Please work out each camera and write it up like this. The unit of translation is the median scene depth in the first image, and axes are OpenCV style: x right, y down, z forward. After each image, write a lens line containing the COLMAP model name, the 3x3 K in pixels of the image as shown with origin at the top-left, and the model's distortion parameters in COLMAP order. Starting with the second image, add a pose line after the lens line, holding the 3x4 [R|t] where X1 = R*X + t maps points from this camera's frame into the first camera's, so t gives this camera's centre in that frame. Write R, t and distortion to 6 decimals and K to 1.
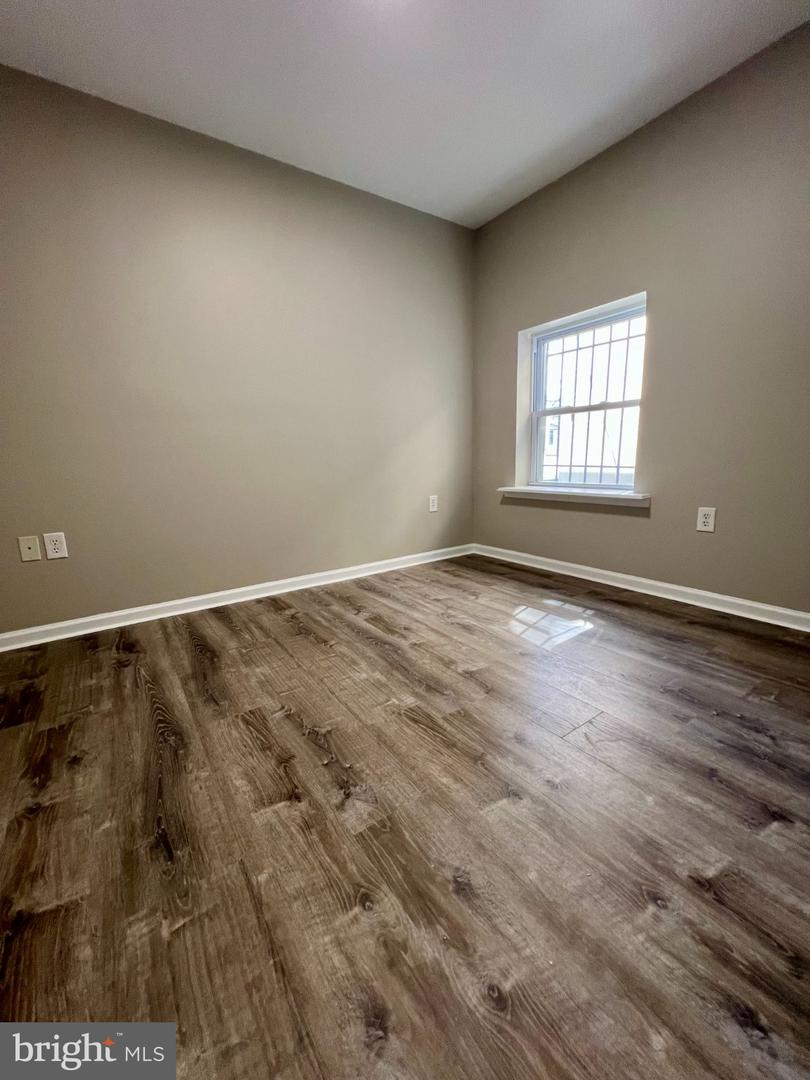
lens RADIAL K [[432.9, 0, 403.0], [0, 432.9, 539.6], [0, 0, 1]] dist [-0.004076, 0.000703]
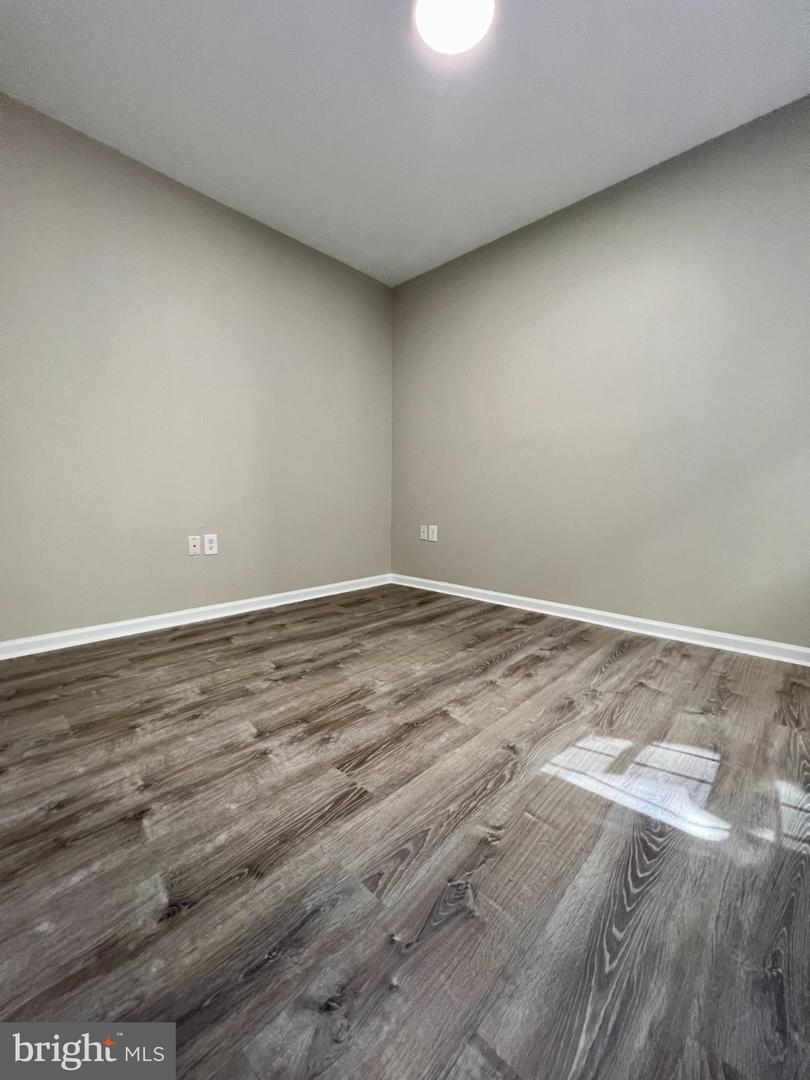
lens RADIAL K [[432.9, 0, 403.0], [0, 432.9, 539.6], [0, 0, 1]] dist [-0.004076, 0.000703]
pose [[0.202527, 0.133062, -0.970194, 0.923974], [-0.199796, 0.975501, 0.092083, -0.108685], [0.958678, 0.175192, 0.224151, 0.622613]]
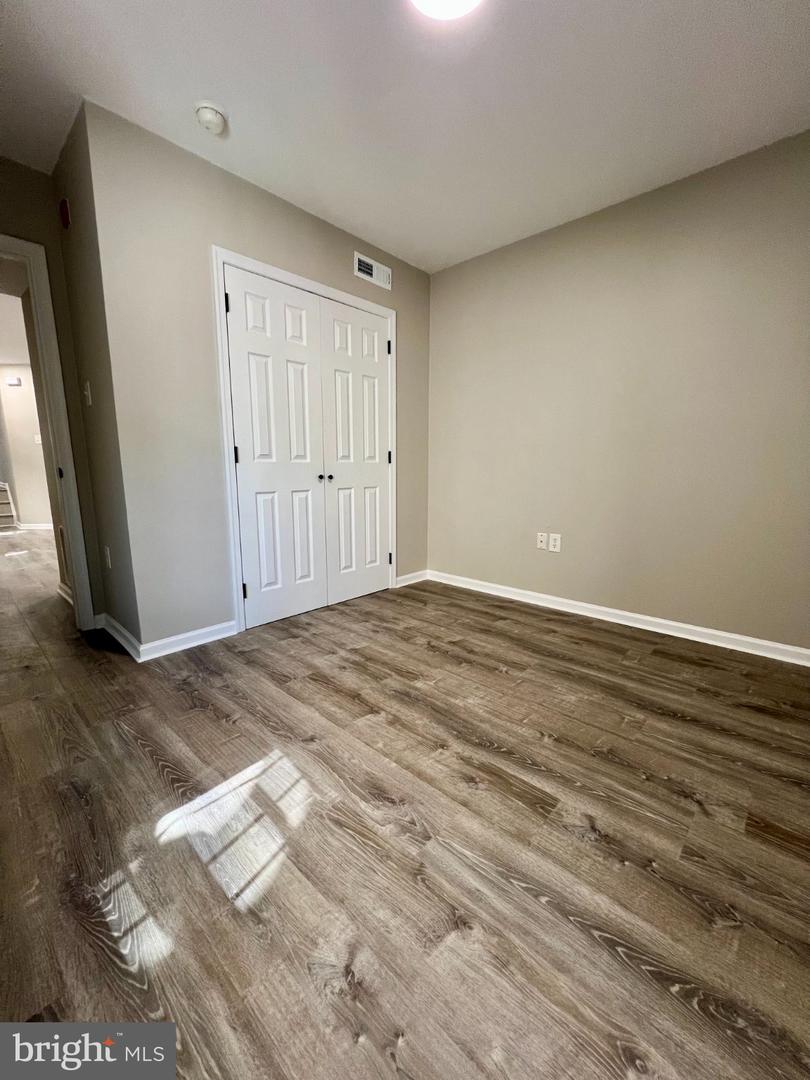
lens RADIAL K [[432.9, 0, 403.0], [0, 432.9, 539.6], [0, 0, 1]] dist [-0.004076, 0.000703]
pose [[-0.976505, 0.065289, -0.205365, 0.258490], [-0.011694, 0.935540, 0.353028, -0.423319], [0.215176, 0.347135, -0.912796, 1.737288]]
